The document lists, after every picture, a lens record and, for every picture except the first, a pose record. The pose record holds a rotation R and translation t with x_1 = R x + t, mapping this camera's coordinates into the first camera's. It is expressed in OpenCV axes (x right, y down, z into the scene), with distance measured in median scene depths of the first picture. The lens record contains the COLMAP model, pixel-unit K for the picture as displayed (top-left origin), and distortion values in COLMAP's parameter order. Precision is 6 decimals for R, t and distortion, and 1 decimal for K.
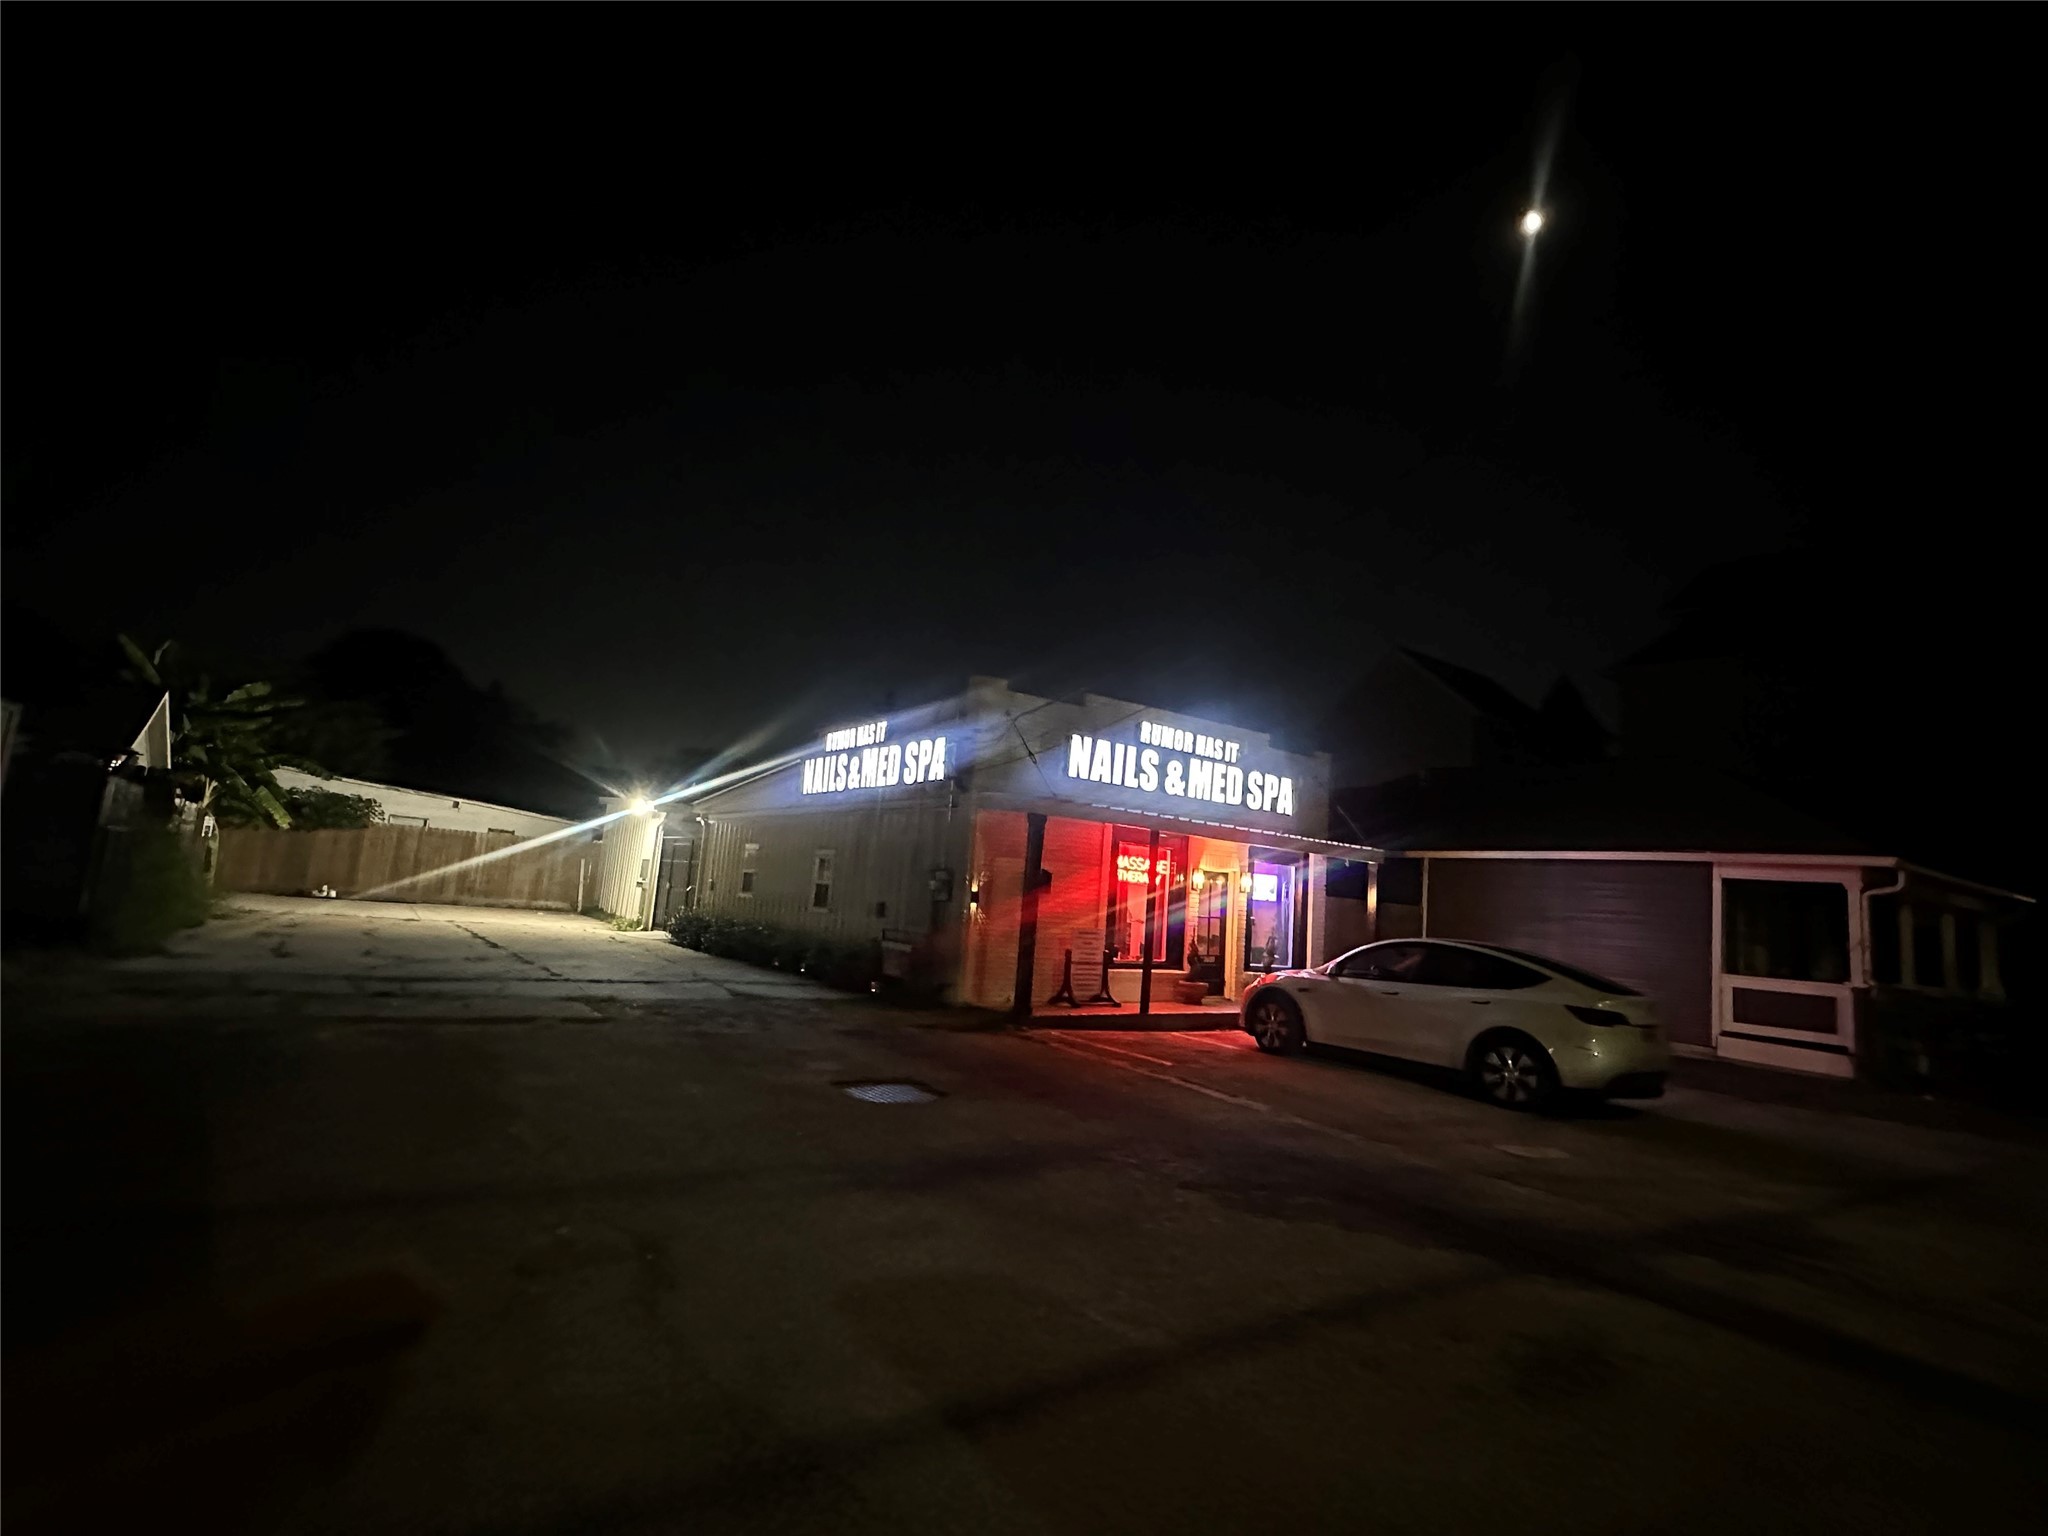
lens RADIAL K [[987.5, 0, 1022.2], [0, 987.5, 759.7], [0, 0, 1]] dist [0.001134, -0.000014]
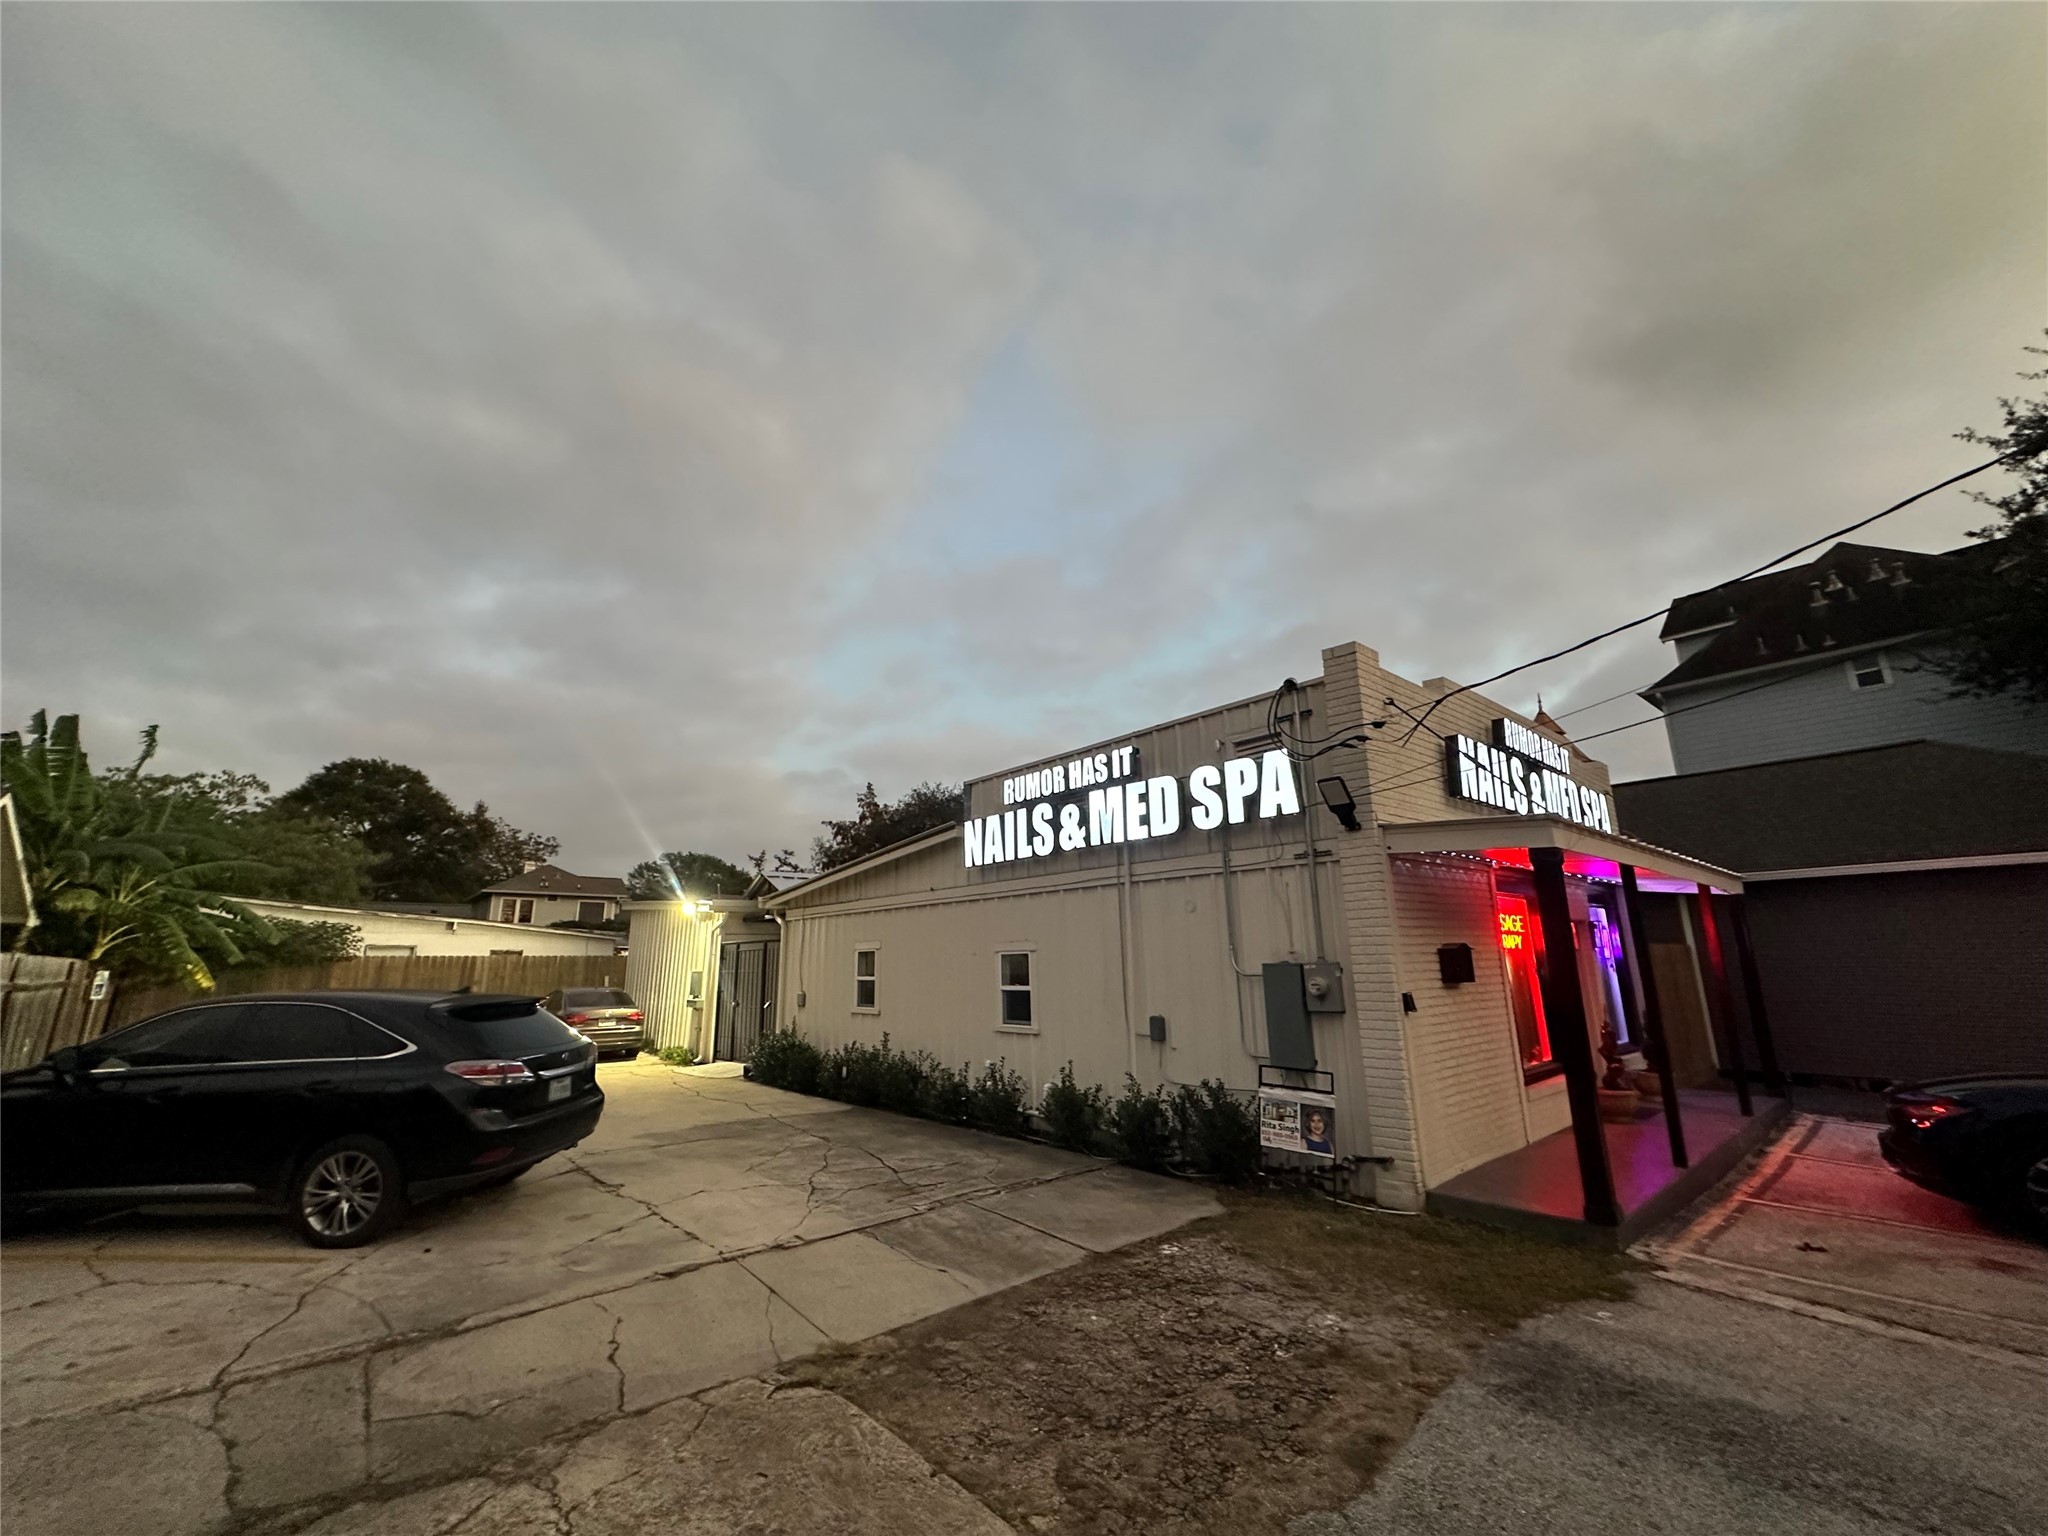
lens RADIAL K [[818.5, 0, 1024.0], [0, 818.5, 768.0], [0, 0, 1]] dist [-0.002594, -0.000119]
pose [[0.991974, -0.069590, 0.105570, -0.272274], [0.079018, 0.992988, -0.087924, 0.020672], [-0.098712, 0.095560, 0.990517, 0.446088]]
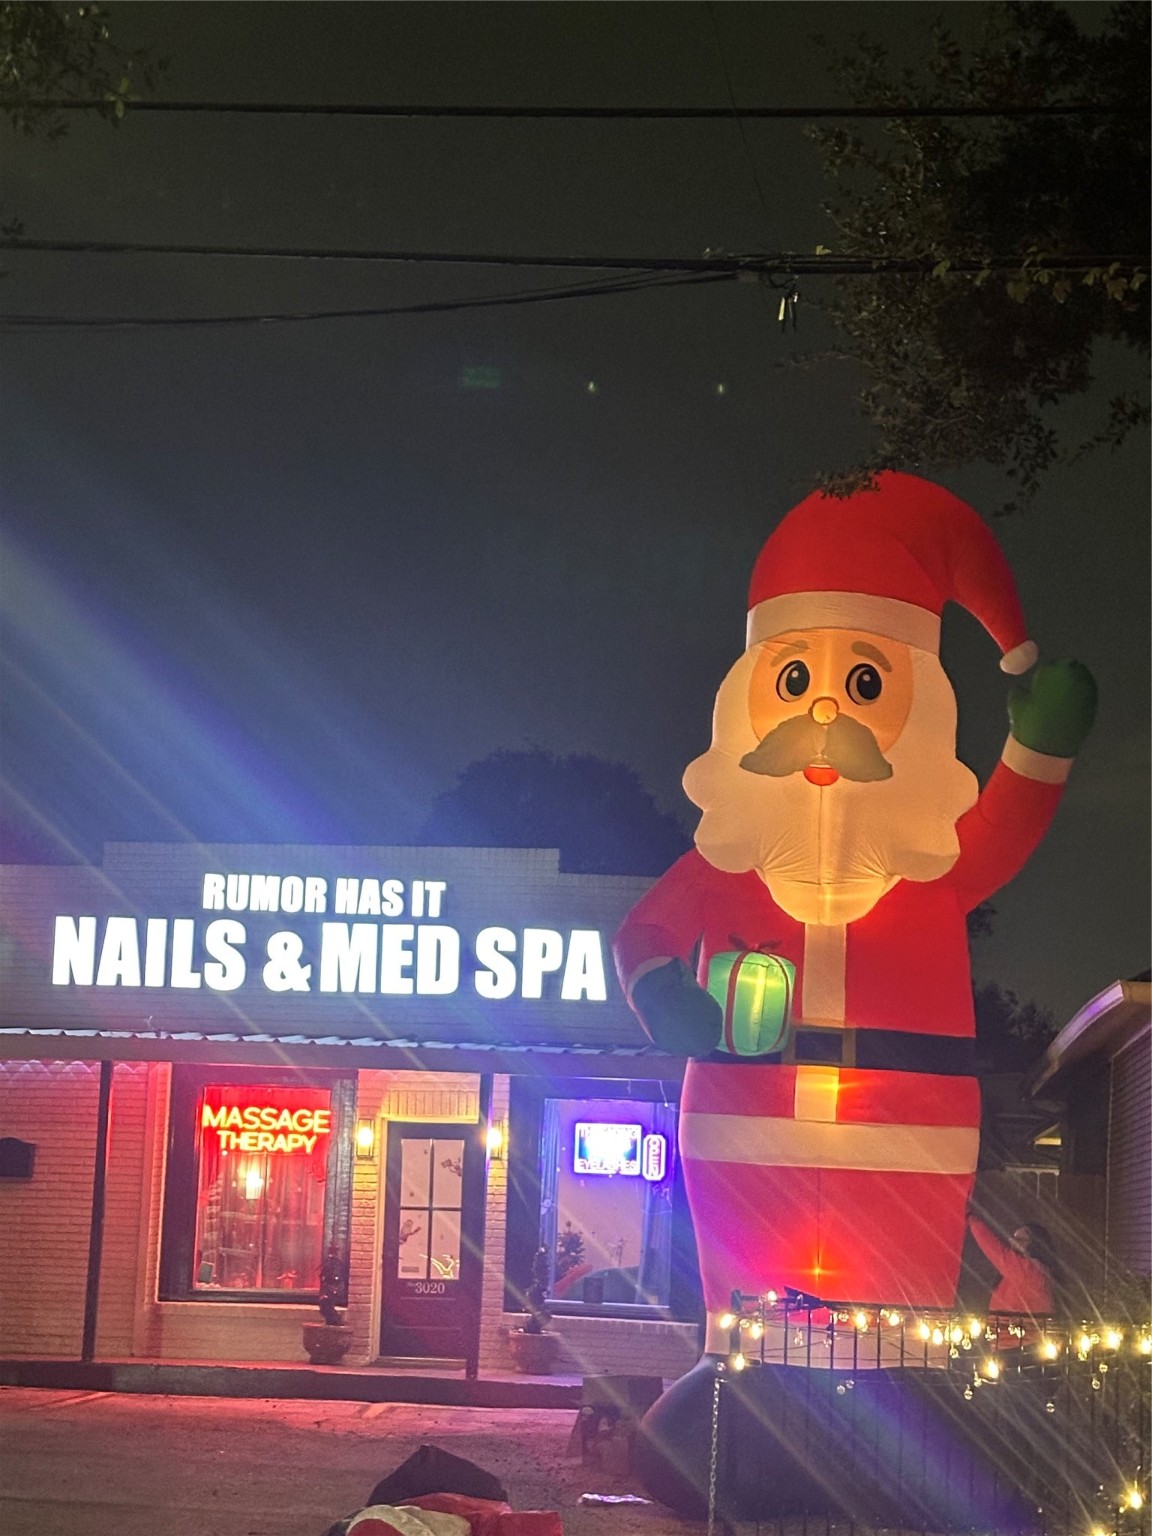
lens RADIAL K [[2866.6, 0, 576.0], [0, 2866.6, 768.0], [0, 0, 1]] dist [0.113180, 0.184408]
pose [[0.740585, -0.151844, -0.654582, 1.366033], [0.111983, 0.988401, -0.102585, 0.095472], [0.662566, 0.002671, 0.748998, -0.126060]]
